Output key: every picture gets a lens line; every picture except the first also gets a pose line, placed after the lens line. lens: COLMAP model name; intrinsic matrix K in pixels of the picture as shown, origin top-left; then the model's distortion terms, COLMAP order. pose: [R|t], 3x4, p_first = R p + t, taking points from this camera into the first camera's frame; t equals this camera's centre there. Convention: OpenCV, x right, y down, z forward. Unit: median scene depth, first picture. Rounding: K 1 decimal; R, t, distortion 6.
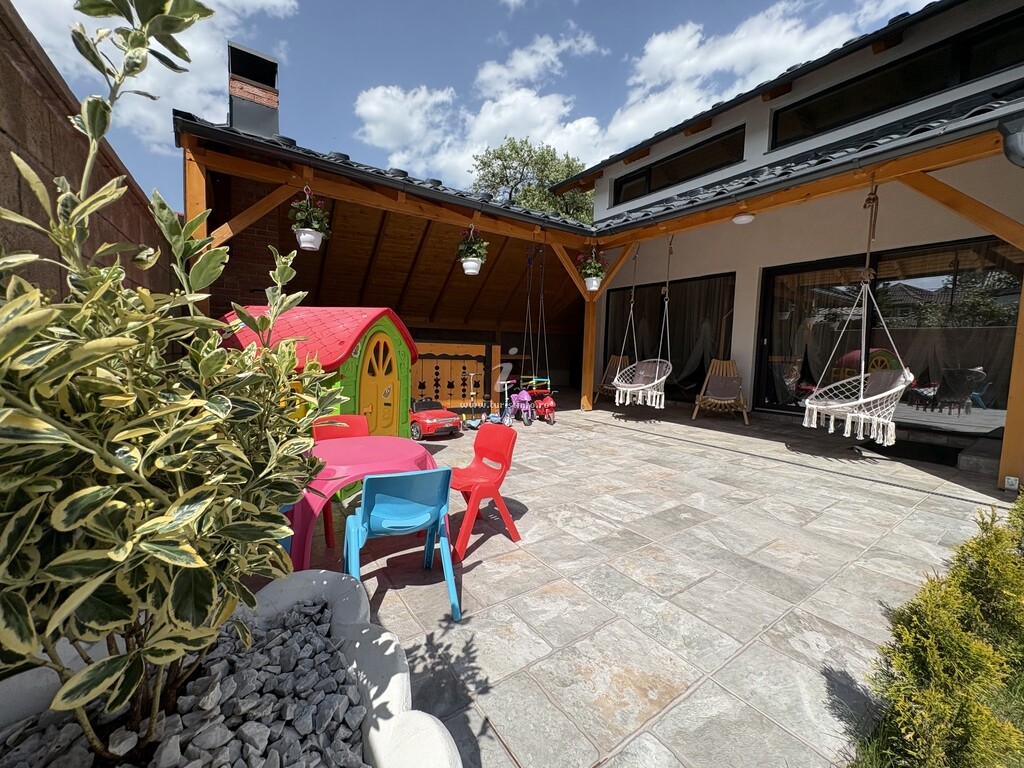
lens RADIAL K [[413.0, 0, 512.0], [0, 413.0, 384.0], [0, 0, 1]] dist [0.000551, -0.000063]
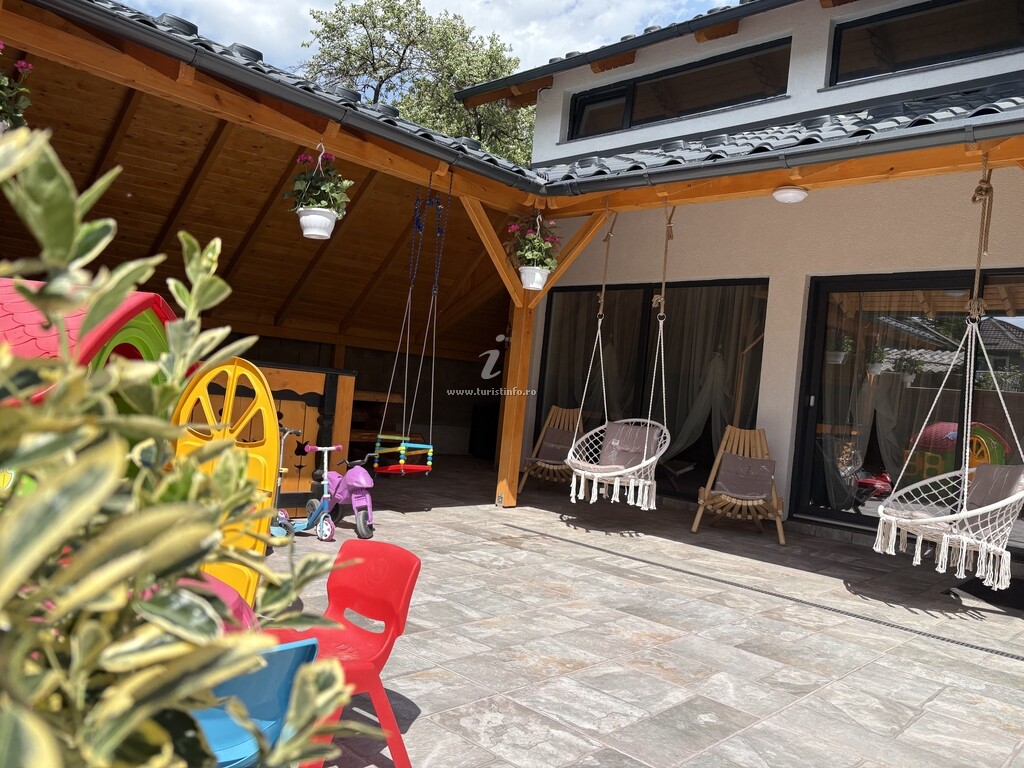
lens RADIAL K [[780.7, 0, 511.3], [0, 780.7, 388.9], [0, 0, 1]] dist [0.038839, -0.041699]
pose [[0.977267, 0.068091, 0.200779, -0.040528], [-0.052659, 0.995303, -0.081228, -0.010204], [-0.205367, 0.068809, 0.976263, 0.002355]]
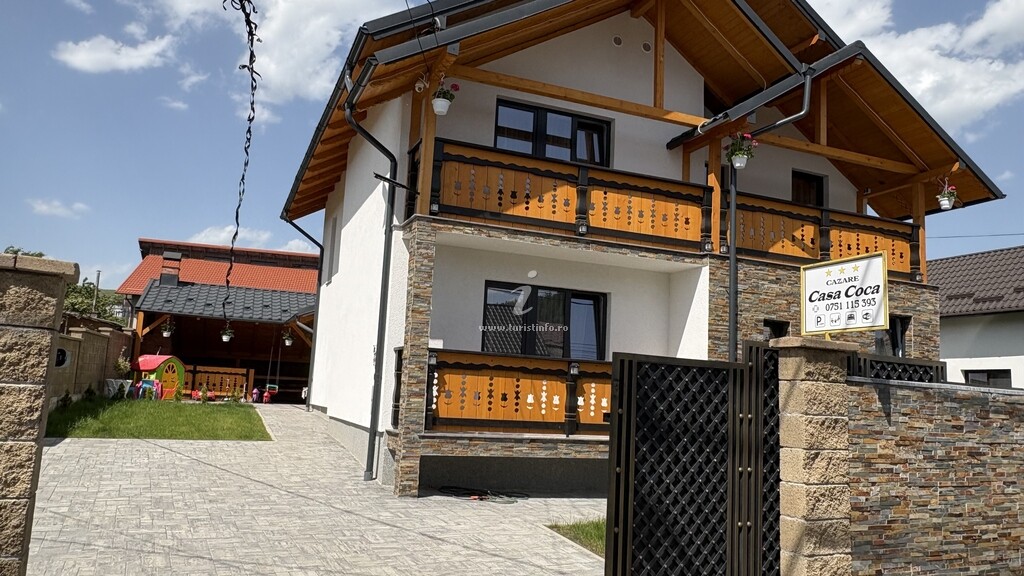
lens RADIAL K [[753.2, 0, 512.0], [0, 753.2, 288.0], [0, 0, 1]] dist [0.000170, -0.000273]
pose [[0.973297, -0.007966, -0.229412, 2.964335], [-0.044152, 0.974240, -0.221151, 0.415768], [0.225264, 0.225374, 0.947873, -3.457864]]
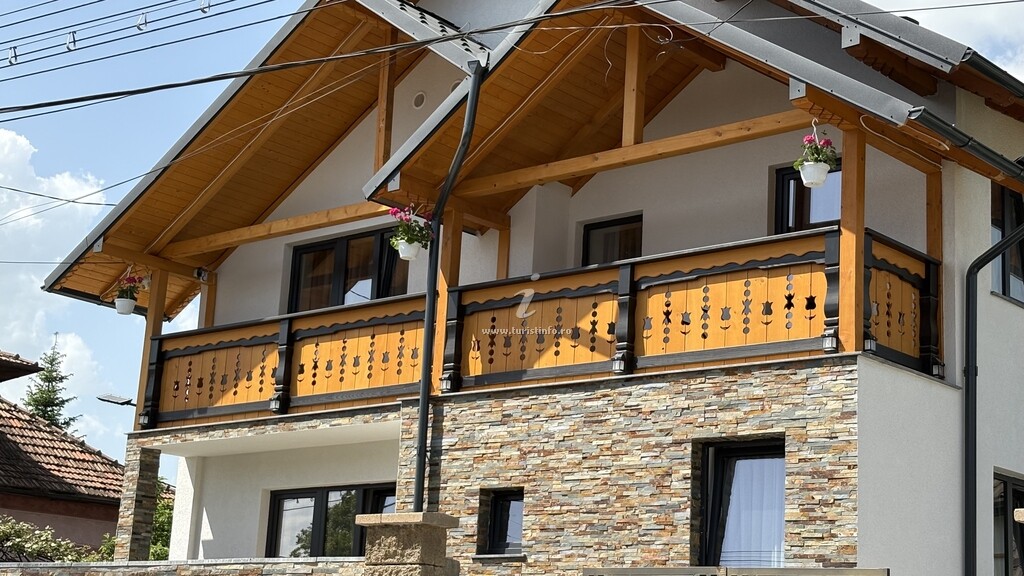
lens RADIAL K [[1679.6, 0, 512.0], [0, 1679.6, 288.0], [0, 0, 1]] dist [0.162593, 0.014830]
pose [[0.230182, -0.247876, -0.941049, 9.222732], [-0.127956, 0.950911, -0.281772, 0.518726], [0.964699, 0.185272, 0.187165, 0.080217]]
